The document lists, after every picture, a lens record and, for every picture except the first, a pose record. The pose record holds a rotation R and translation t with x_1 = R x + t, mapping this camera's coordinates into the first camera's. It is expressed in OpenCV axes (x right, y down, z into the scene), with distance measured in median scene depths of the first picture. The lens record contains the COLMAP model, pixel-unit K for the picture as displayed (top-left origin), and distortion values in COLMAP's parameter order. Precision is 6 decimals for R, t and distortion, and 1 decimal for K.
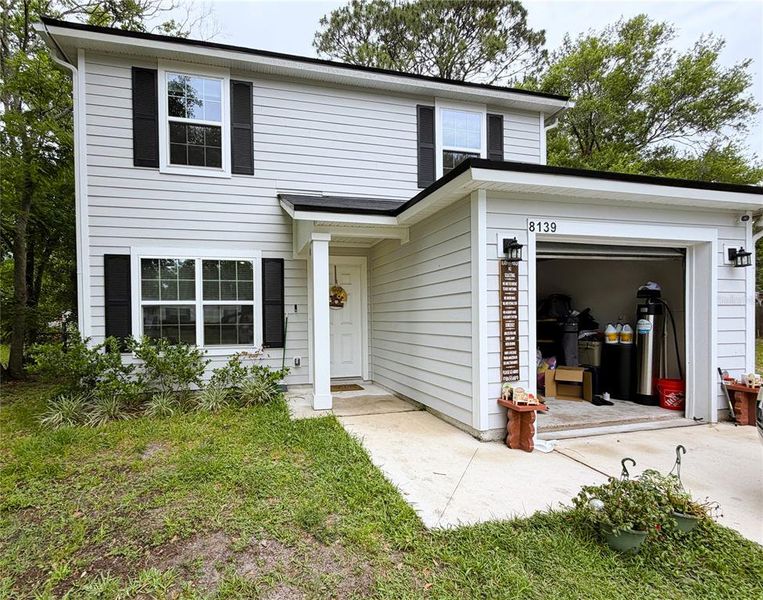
lens RADIAL K [[376.9, 0, 319.7], [0, 376.9, 325.8], [0, 0, 1]] dist [0.000390, 0.000210]
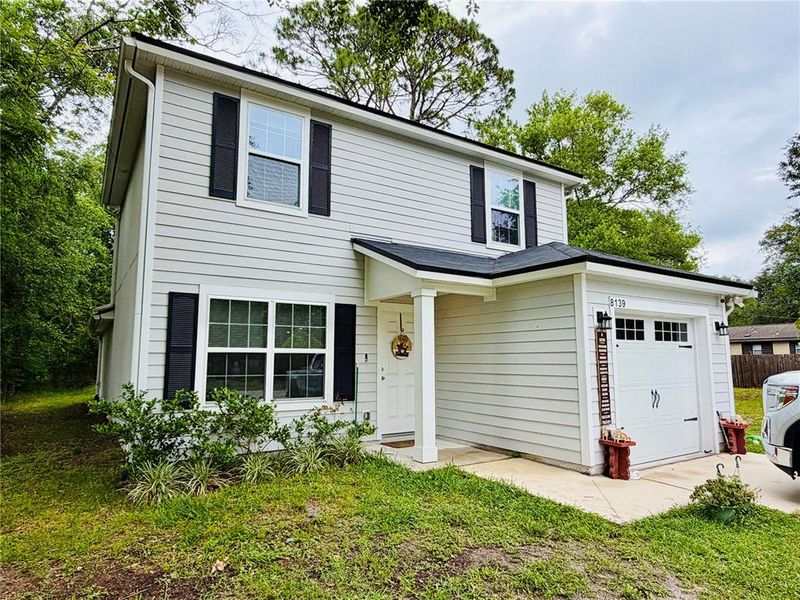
lens RADIAL K [[508.0, 0, 400.0], [0, 508.0, 300.0], [0, 0, 1]] dist [-0.001571, 0.000686]
pose [[0.937431, 0.054032, 0.343952, -0.458073], [-0.006226, 0.990328, -0.138603, -0.015104], [-0.348115, 0.127789, 0.928701, -0.236617]]
